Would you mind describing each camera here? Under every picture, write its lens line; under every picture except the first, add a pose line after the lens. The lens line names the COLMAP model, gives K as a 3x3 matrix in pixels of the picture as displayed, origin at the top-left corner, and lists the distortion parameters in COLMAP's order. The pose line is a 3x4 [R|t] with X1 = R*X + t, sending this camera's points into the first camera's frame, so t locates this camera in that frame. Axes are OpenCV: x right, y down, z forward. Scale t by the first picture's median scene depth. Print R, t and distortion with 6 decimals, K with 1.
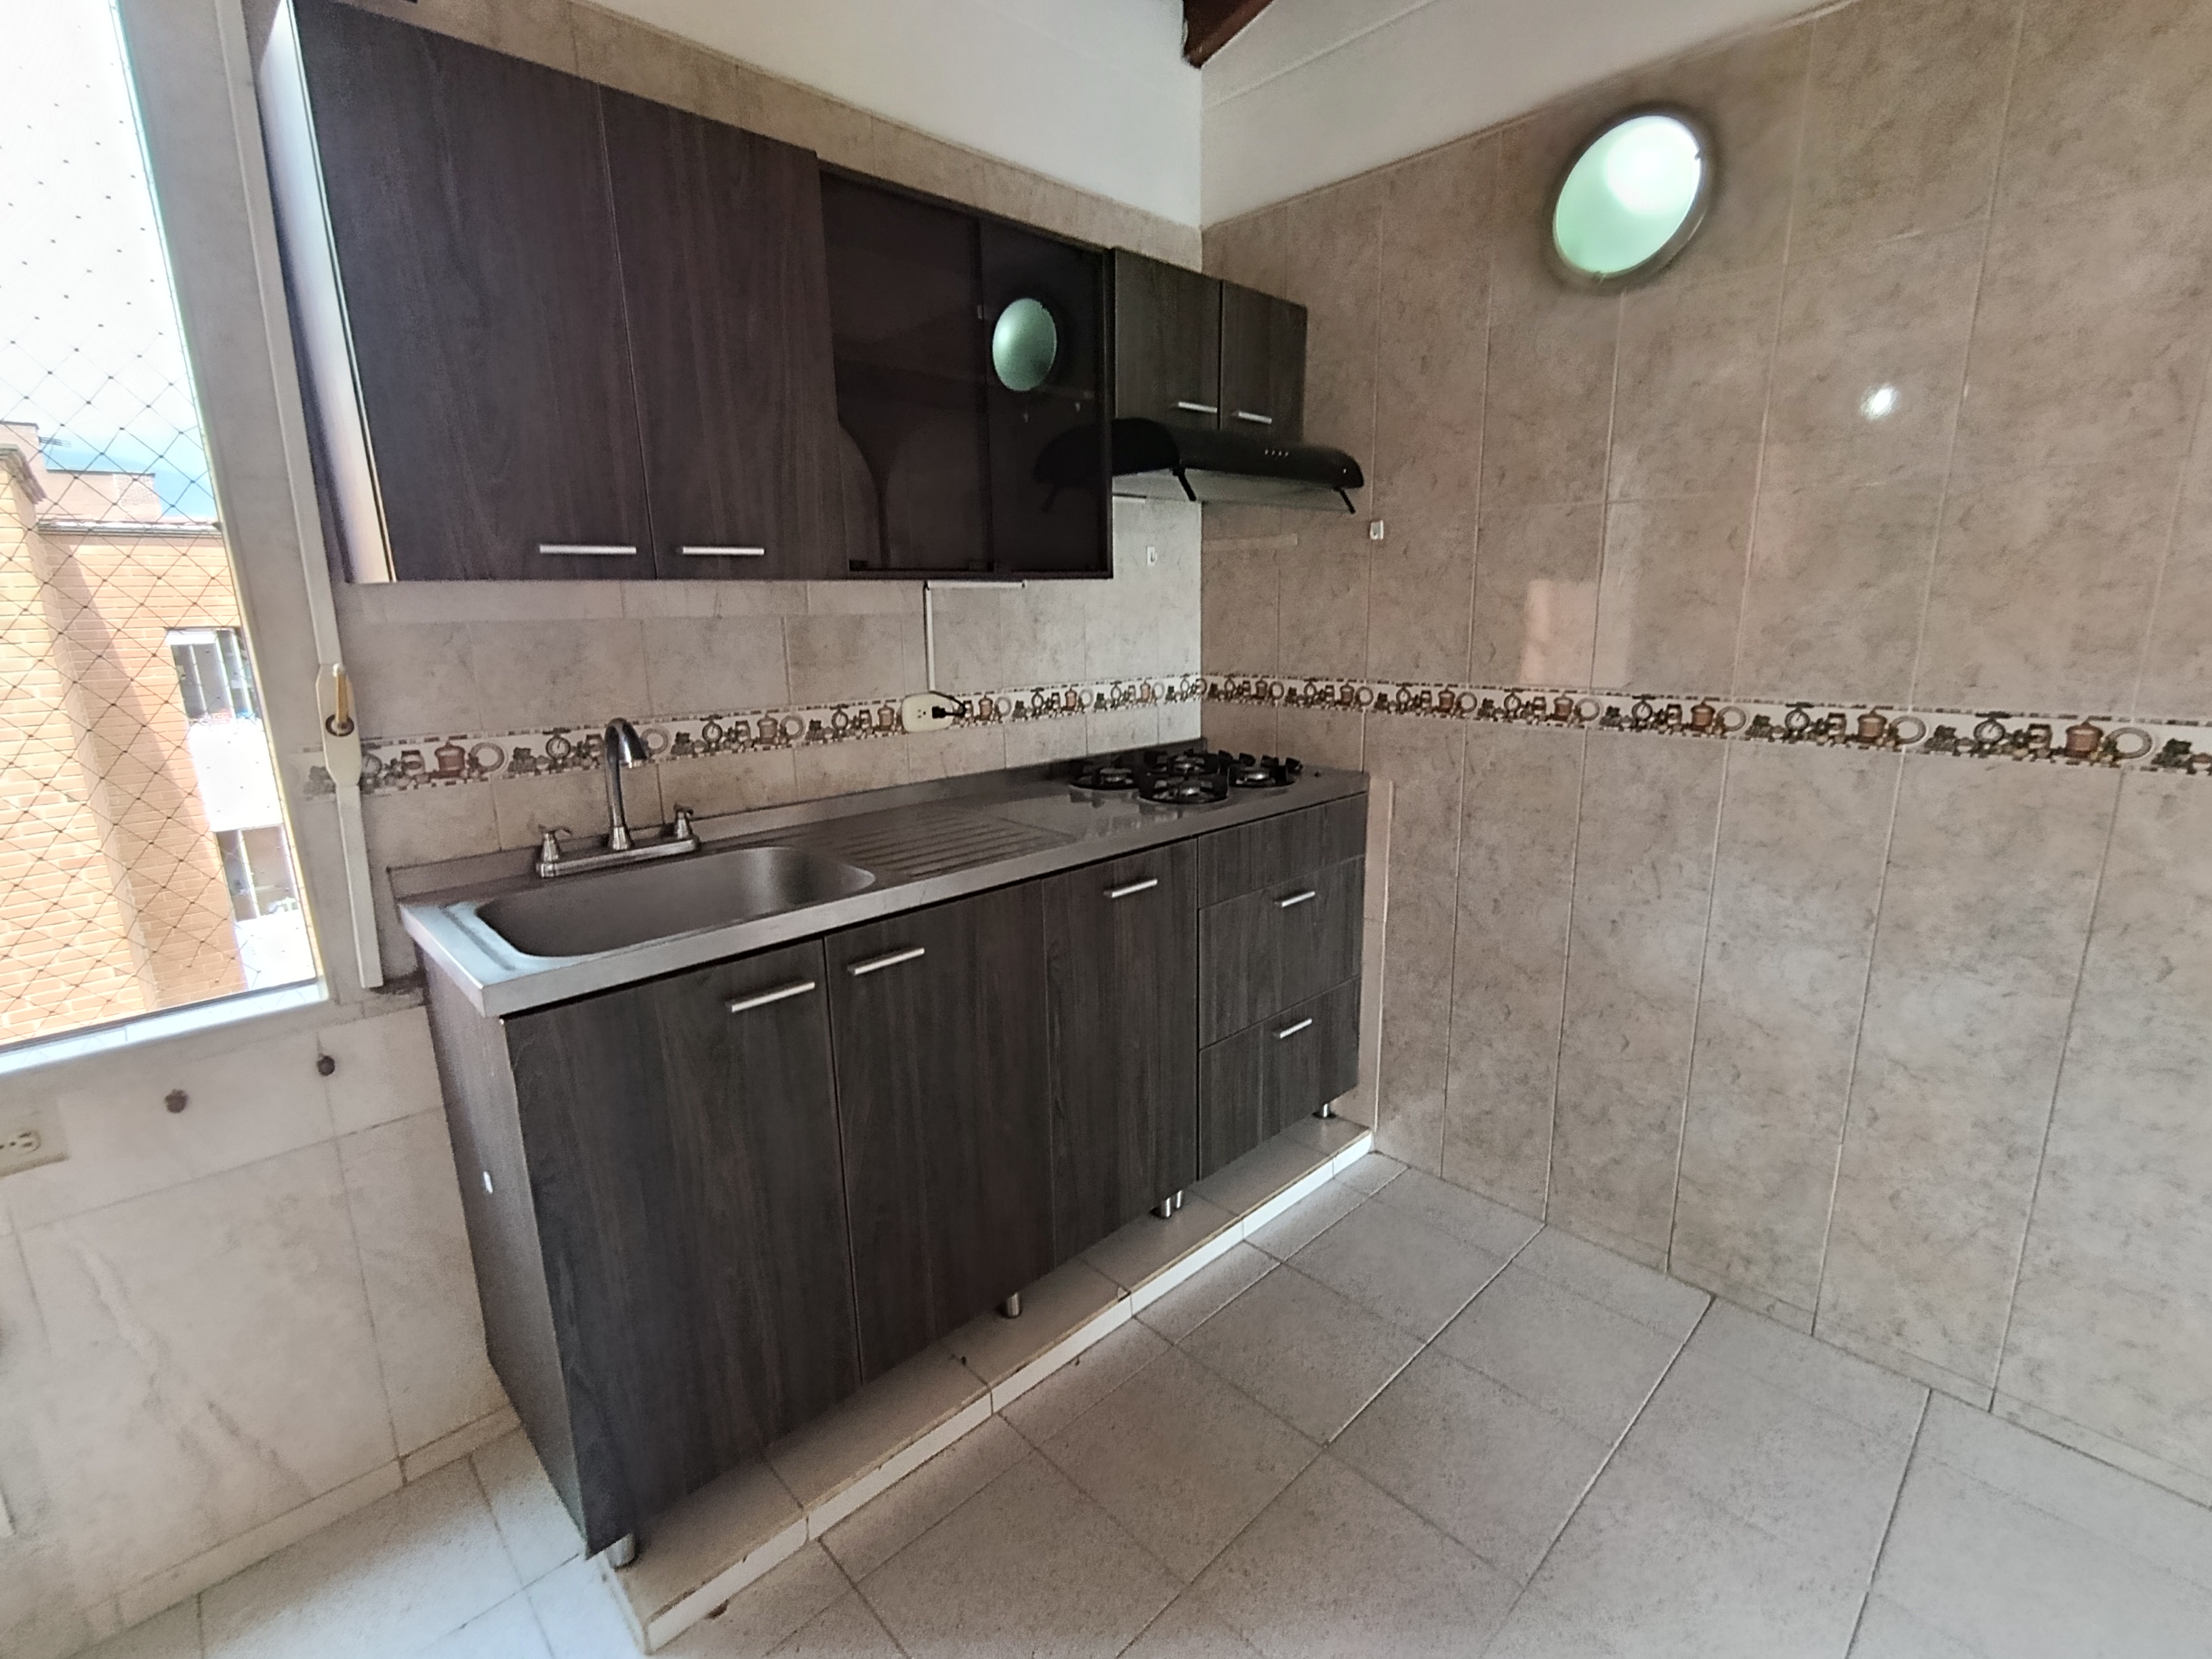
lens RADIAL K [[1007.3, 0, 1126.0], [0, 1007.3, 827.2], [0, 0, 1]] dist [0.007479, 0.000225]
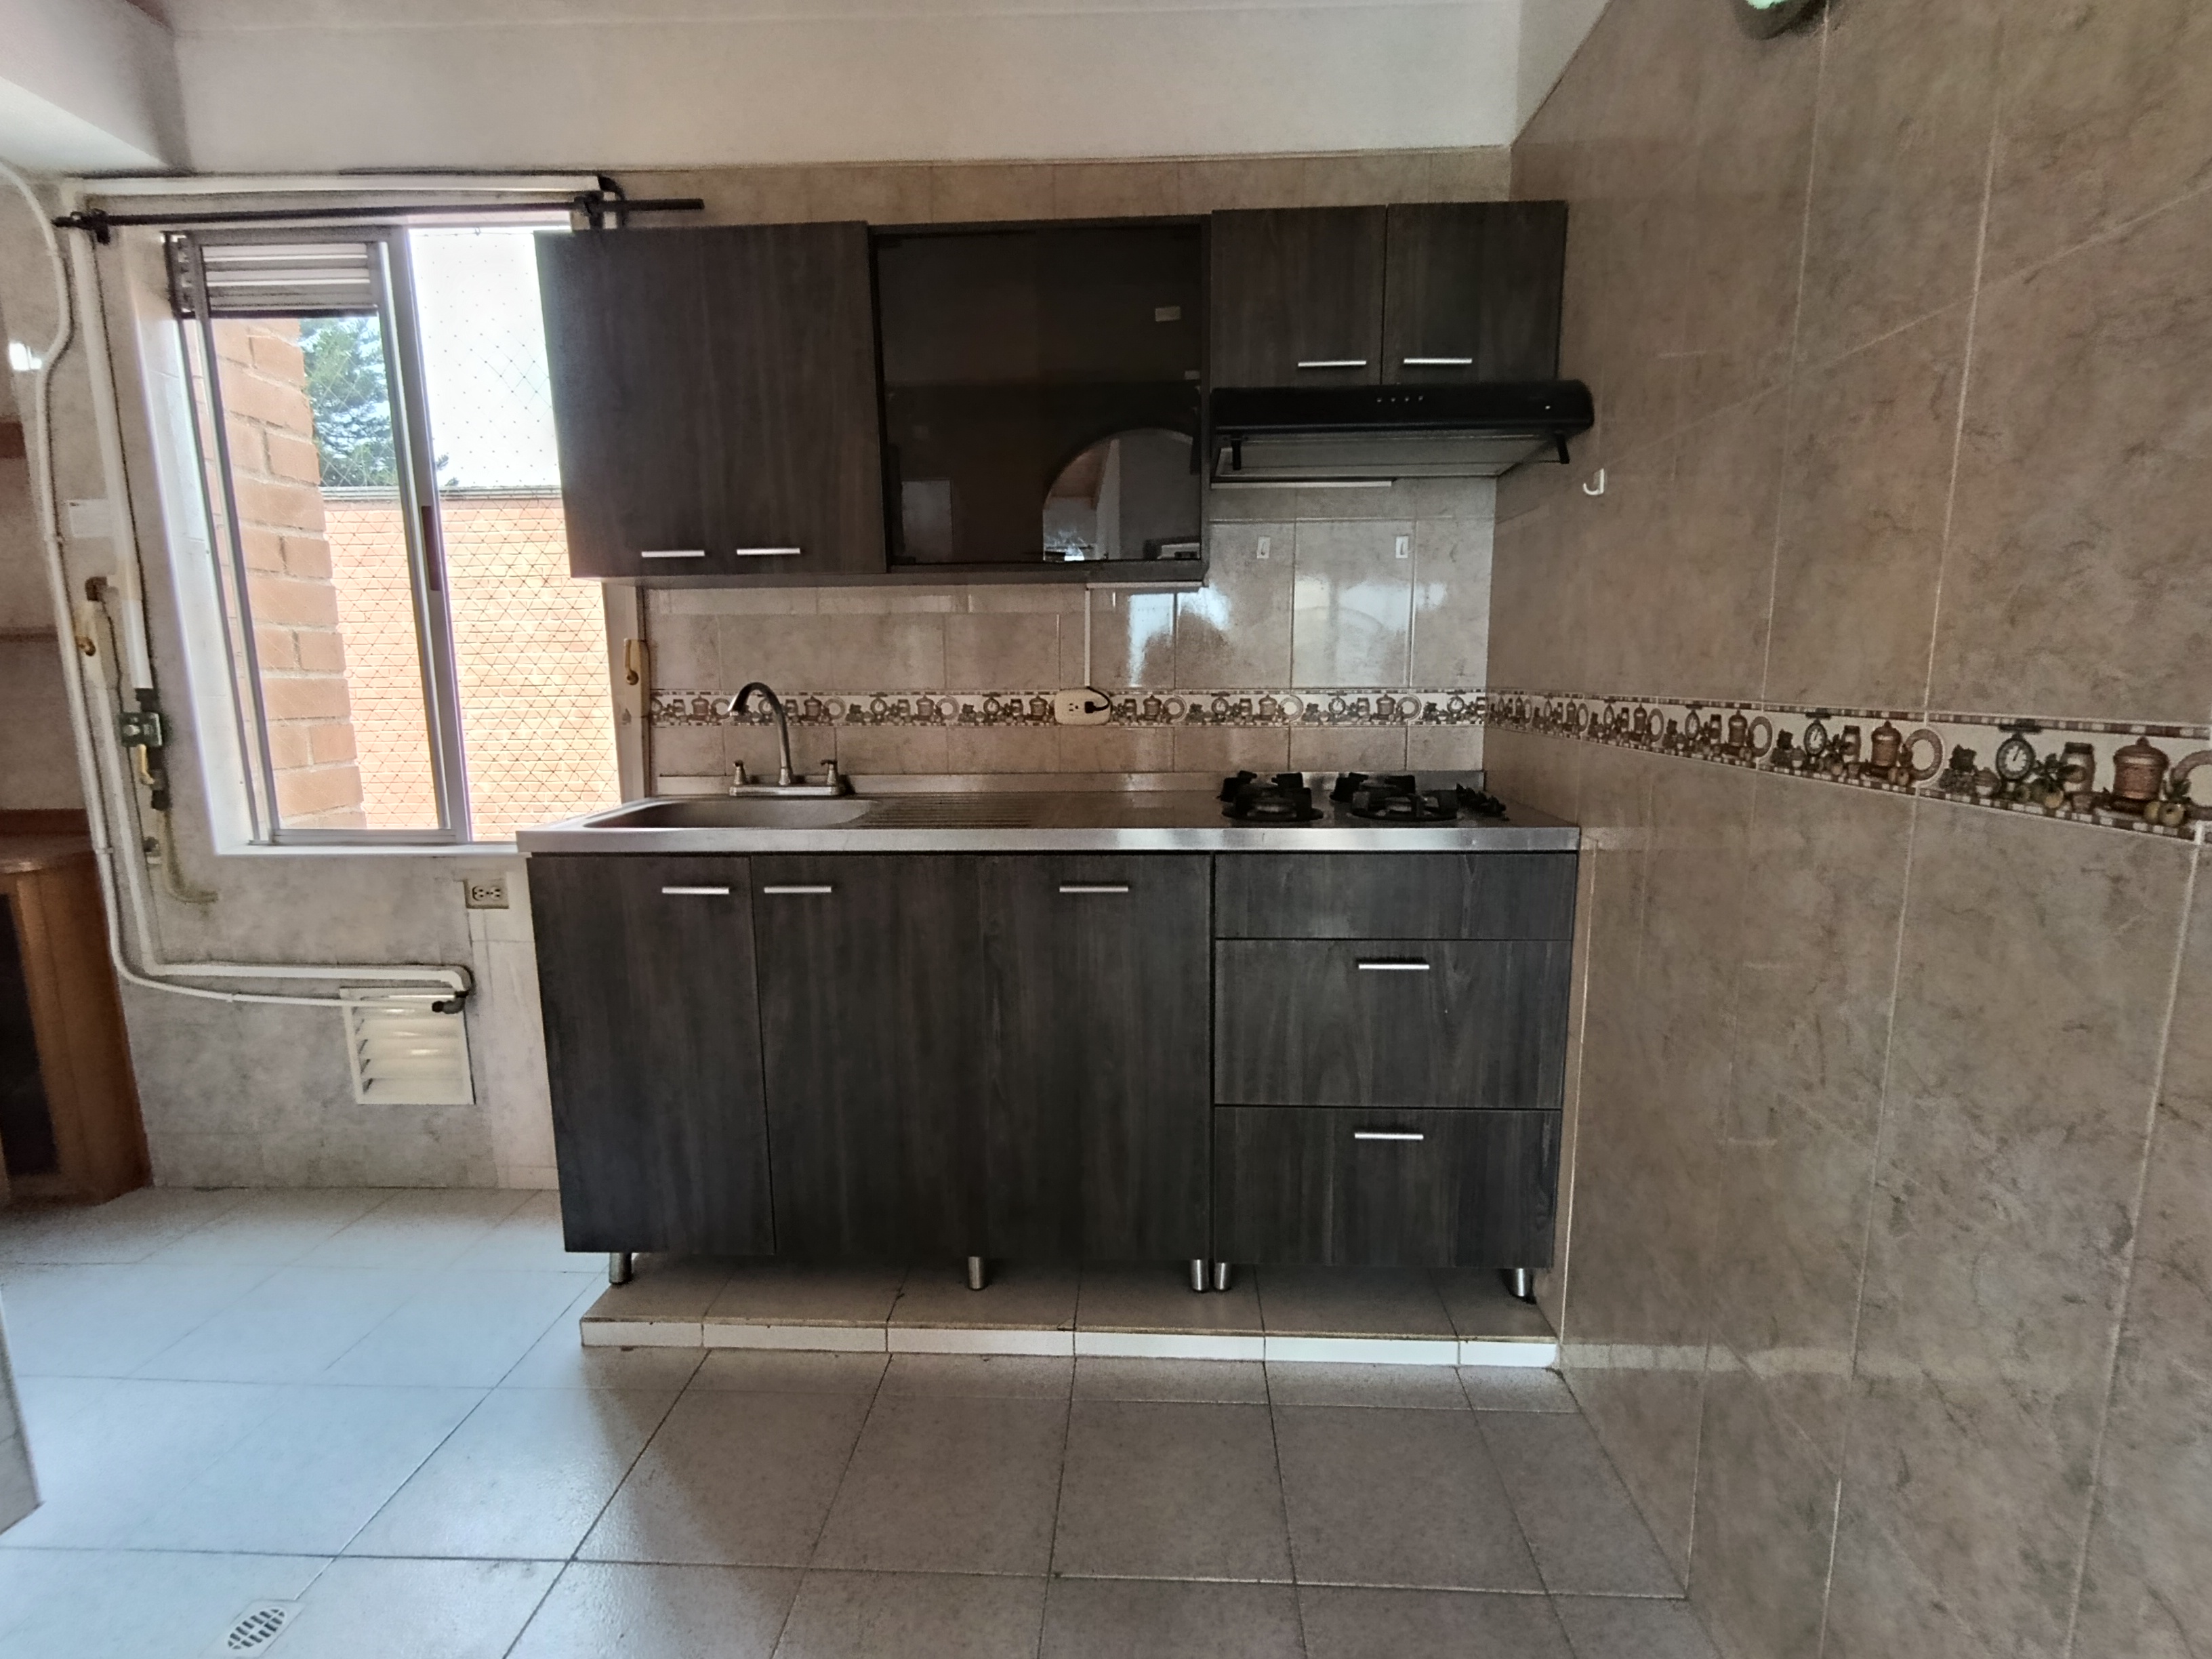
lens RADIAL K [[1007.3, 0, 1118.0], [0, 1007.3, 825.8], [0, 0, 1]] dist [0.007479, 0.000225]
pose [[0.683095, 0.121378, -0.720173, 0.696396], [-0.162679, 0.986606, 0.011980, -0.012234], [0.711981, 0.108974, 0.693691, 0.364920]]
